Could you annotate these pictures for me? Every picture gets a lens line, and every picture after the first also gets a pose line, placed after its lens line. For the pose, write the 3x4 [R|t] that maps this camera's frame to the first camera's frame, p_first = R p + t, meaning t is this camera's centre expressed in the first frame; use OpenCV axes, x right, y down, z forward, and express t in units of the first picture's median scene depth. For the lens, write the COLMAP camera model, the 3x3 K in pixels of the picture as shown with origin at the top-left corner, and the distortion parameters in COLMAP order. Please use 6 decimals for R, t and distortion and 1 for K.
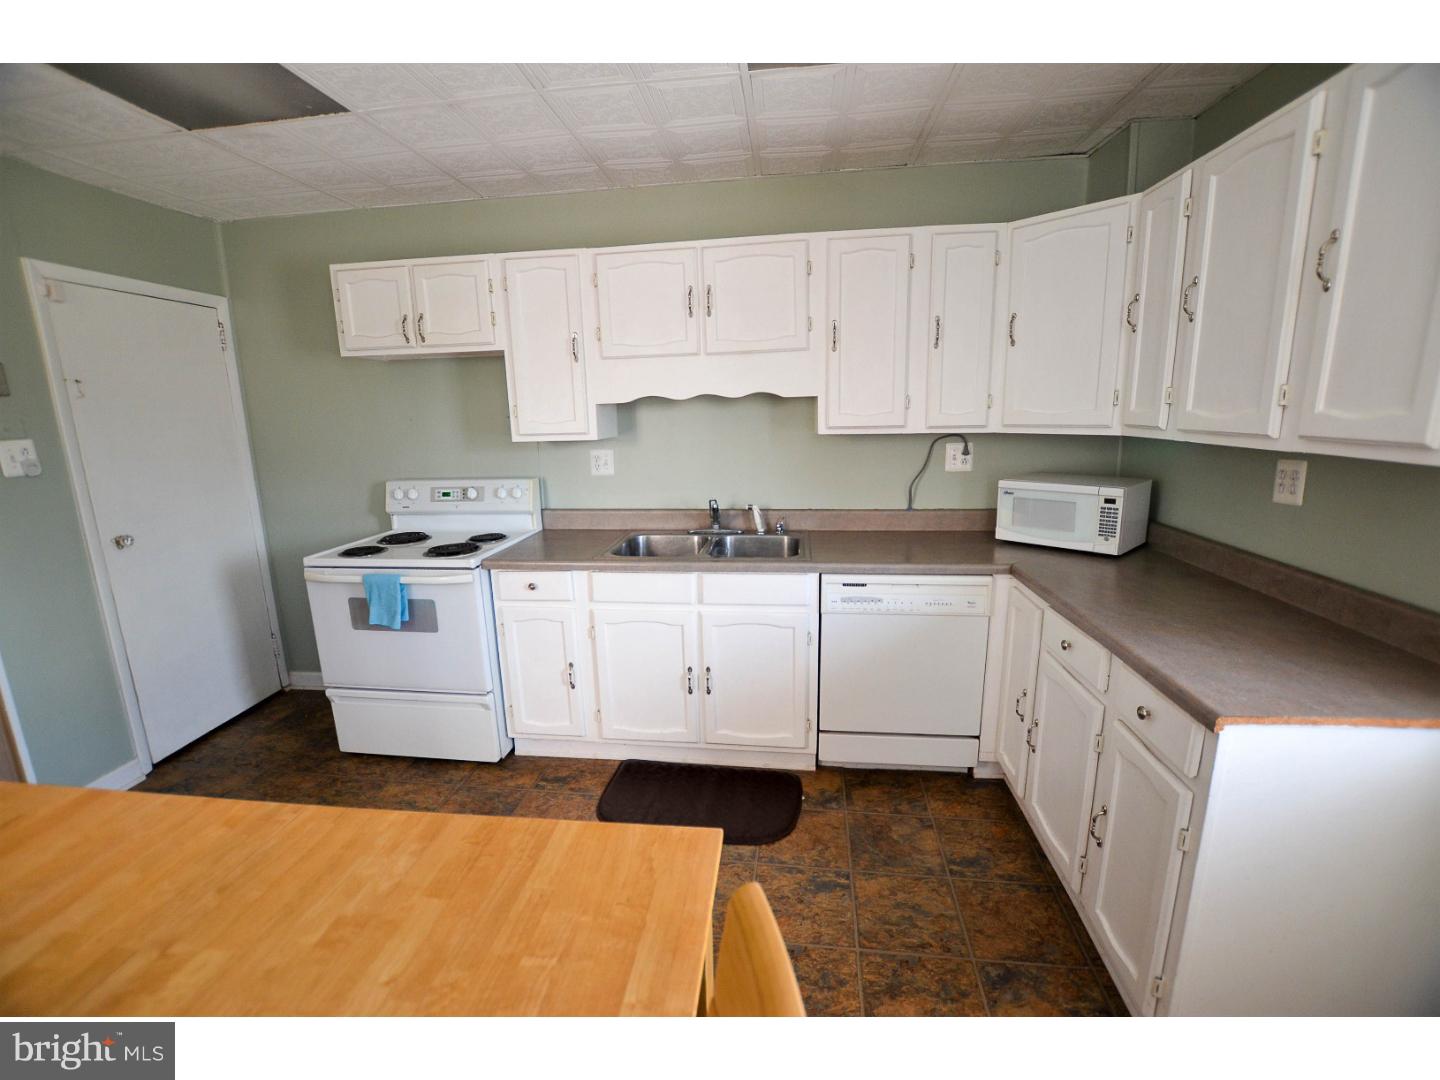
lens RADIAL K [[628.2, 0, 714.1], [0, 628.2, 543.4], [0, 0, 1]] dist [-0.026780, 0.000046]
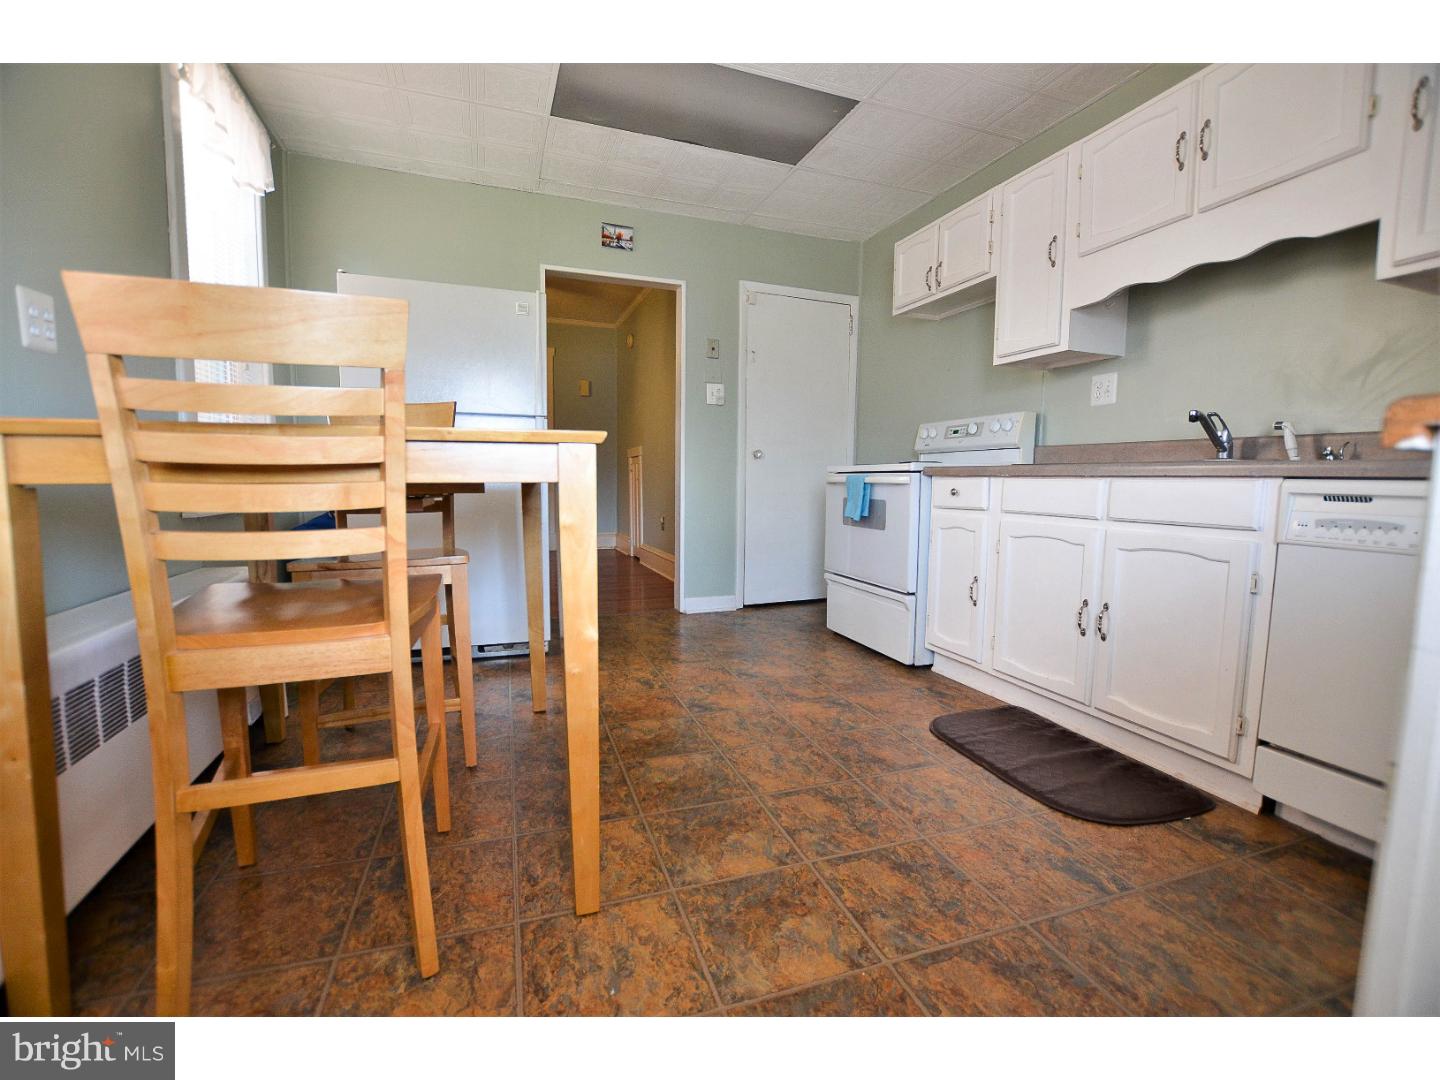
lens RADIAL K [[633.2, 0, 723.1], [0, 633.2, 538.7], [0, 0, 1]] dist [-0.021136, -0.000392]
pose [[0.458622, 0.112111, -0.881531, 0.437910], [-0.207641, 0.978068, 0.016362, 0.199560], [0.864032, 0.175538, 0.471842, 0.207399]]
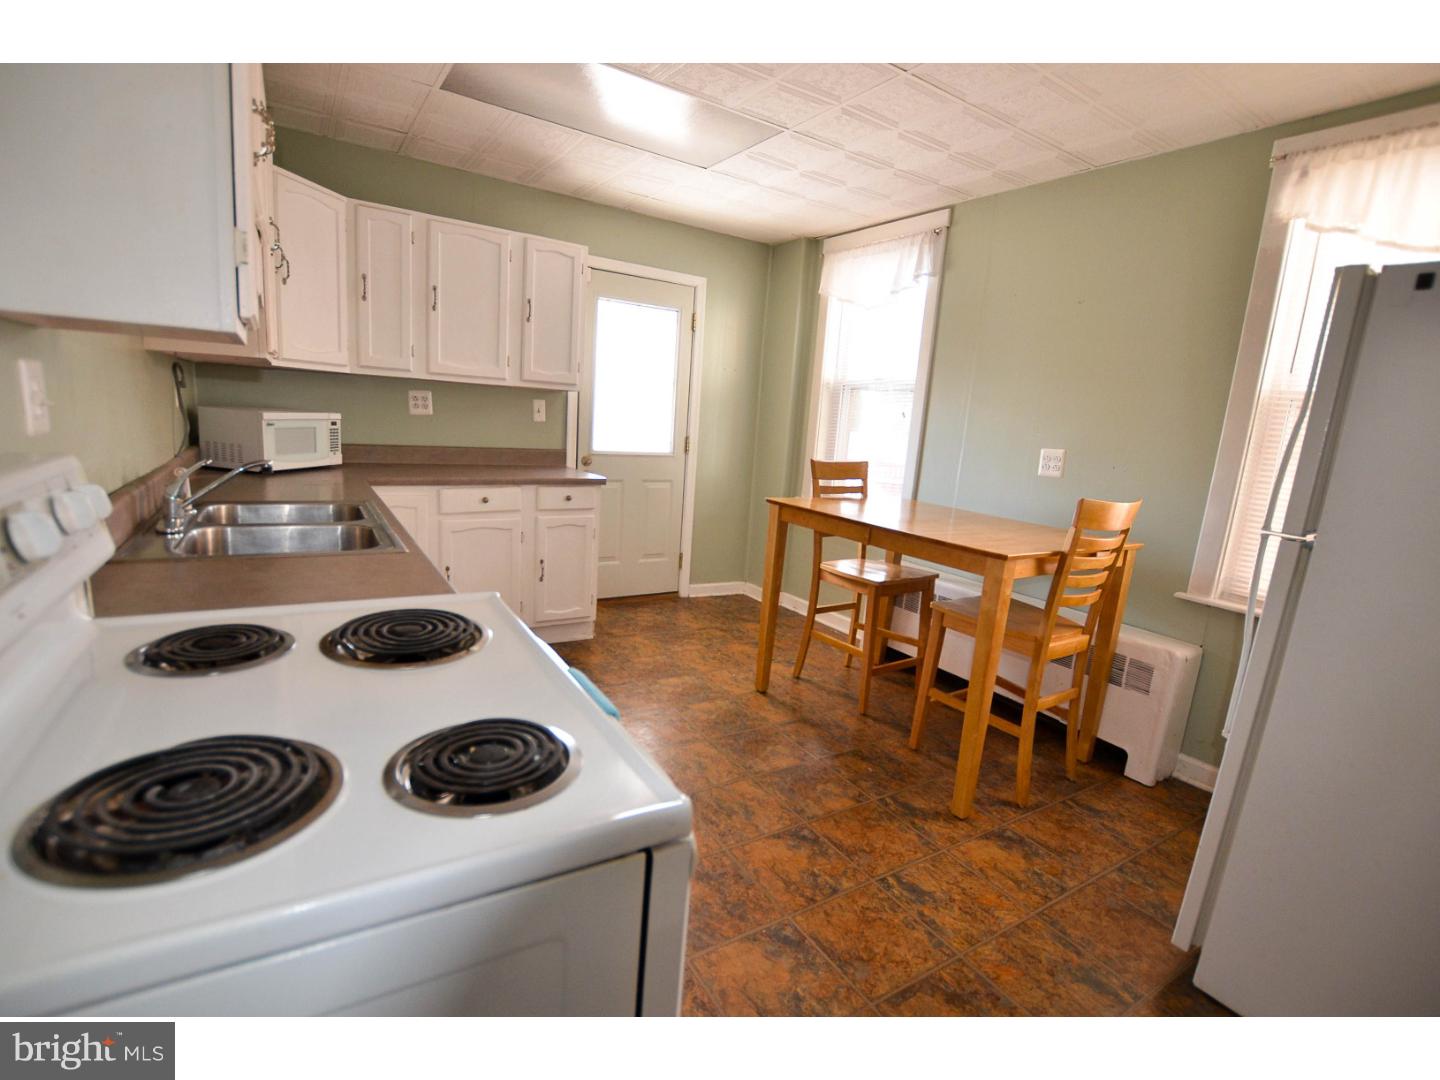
lens RADIAL K [[659.1, 0, 711.2], [0, 659.1, 546.2], [0, 0, 1]] dist [-0.038078, -0.000127]
pose [[-0.635323, -0.169122, 0.753501, -0.838345], [0.108500, 0.946498, 0.303923, -0.135656], [-0.764587, 0.274844, -0.582982, 1.117706]]
